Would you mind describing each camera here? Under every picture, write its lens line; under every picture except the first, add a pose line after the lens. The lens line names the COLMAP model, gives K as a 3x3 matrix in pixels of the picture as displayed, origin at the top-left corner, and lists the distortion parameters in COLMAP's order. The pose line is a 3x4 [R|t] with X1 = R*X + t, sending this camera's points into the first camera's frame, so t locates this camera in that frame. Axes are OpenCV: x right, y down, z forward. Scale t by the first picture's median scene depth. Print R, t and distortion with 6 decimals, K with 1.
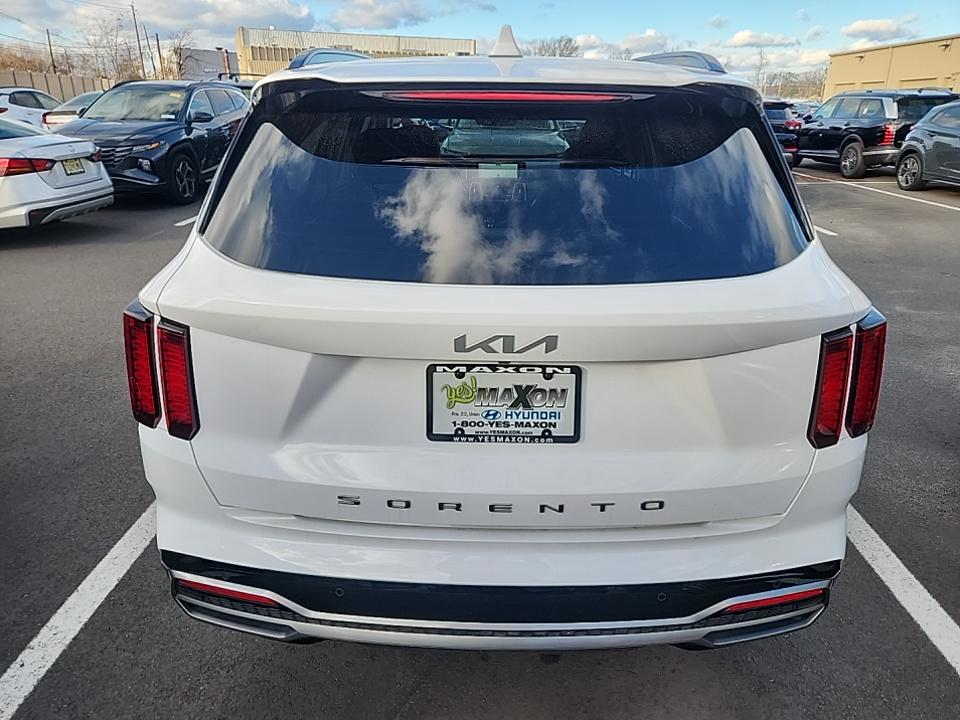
lens RADIAL K [[643.6, 0, 475.8], [0, 643.6, 352.0], [0, 0, 1]] dist [0.042017, -0.033990]
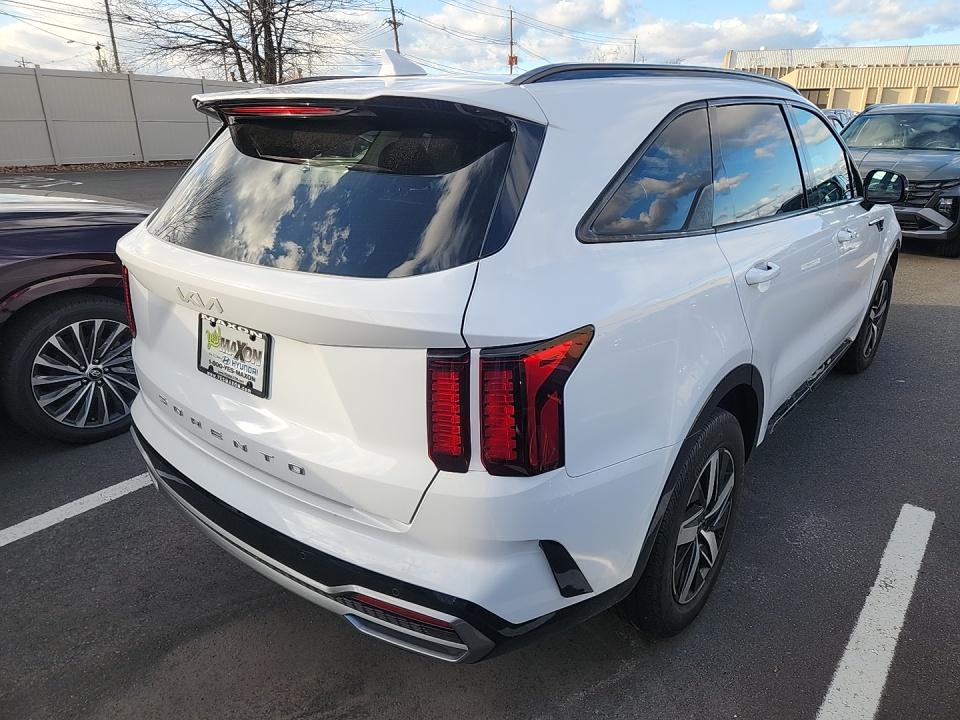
lens RADIAL K [[643.6, 0, 486.3], [0, 643.6, 361.3], [0, 0, 1]] dist [0.042017, -0.033990]
pose [[0.783477, 0.205150, -0.586581, 0.517269], [-0.215748, 0.975019, 0.052834, -0.034763], [0.582767, 0.085159, 0.808165, 0.117956]]
